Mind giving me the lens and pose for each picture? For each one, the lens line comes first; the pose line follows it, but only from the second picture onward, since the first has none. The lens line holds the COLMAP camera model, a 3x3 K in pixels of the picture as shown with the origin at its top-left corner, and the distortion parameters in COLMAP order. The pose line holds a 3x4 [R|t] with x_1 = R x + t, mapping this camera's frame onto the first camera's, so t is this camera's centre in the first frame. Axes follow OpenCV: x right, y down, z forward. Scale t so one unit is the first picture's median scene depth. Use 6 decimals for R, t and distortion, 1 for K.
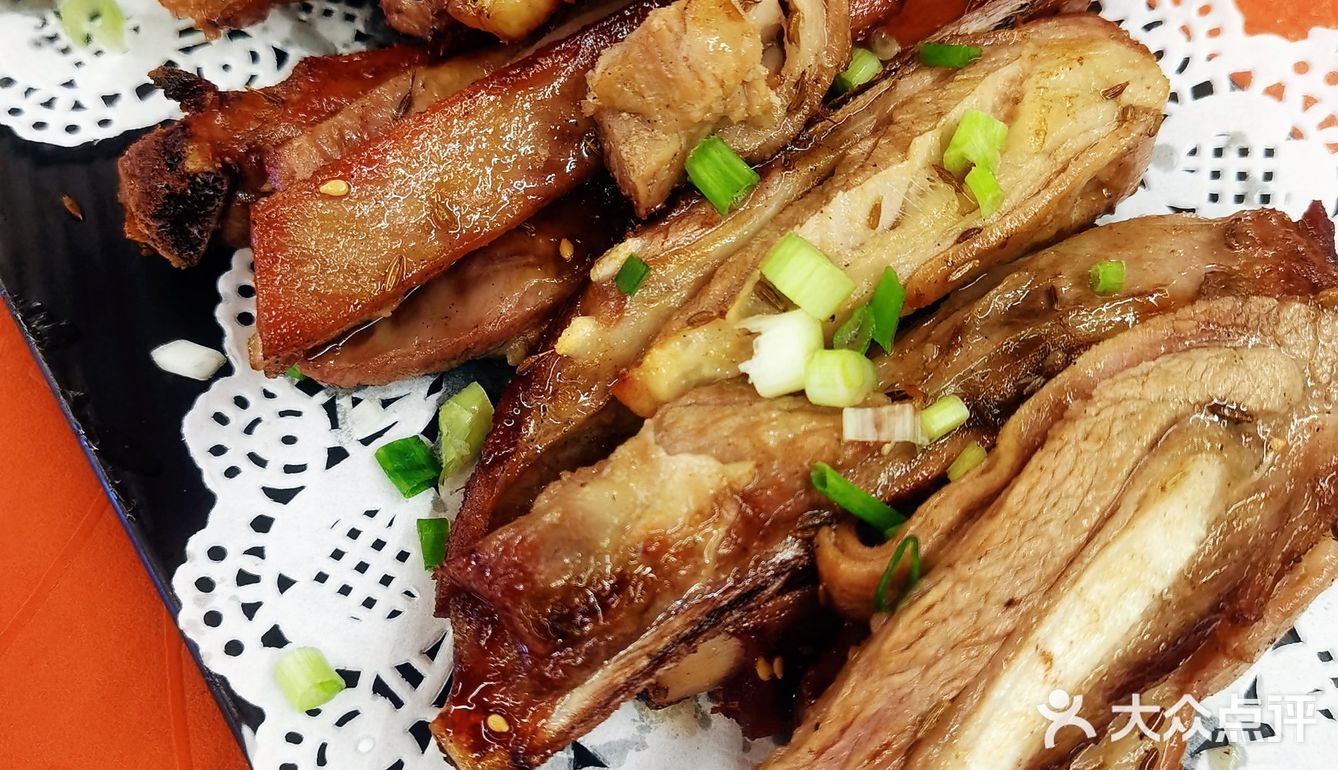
lens RADIAL K [[1523.3, 0, 669.0], [0, 1523.3, 385.0], [0, 0, 1]] dist [-0.000108, 0.021391]
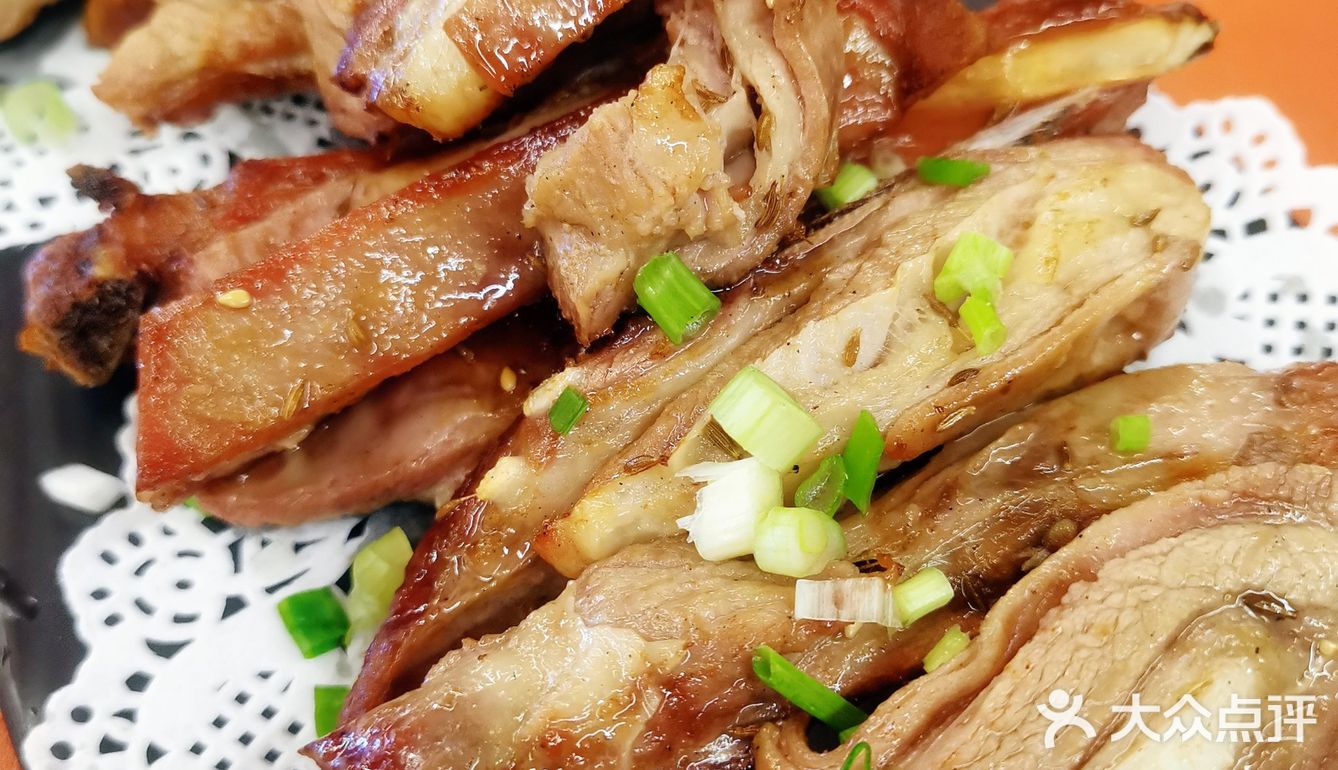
lens RADIAL K [[1513.8, 0, 669.0], [0, 1513.8, 385.0], [0, 0, 1]] dist [-0.003259, -0.039007]
pose [[0.997887, 0.035344, -0.054517, 0.078406], [-0.040335, 0.994817, -0.093336, -0.009103], [0.050936, 0.095338, 0.994141, 0.153593]]
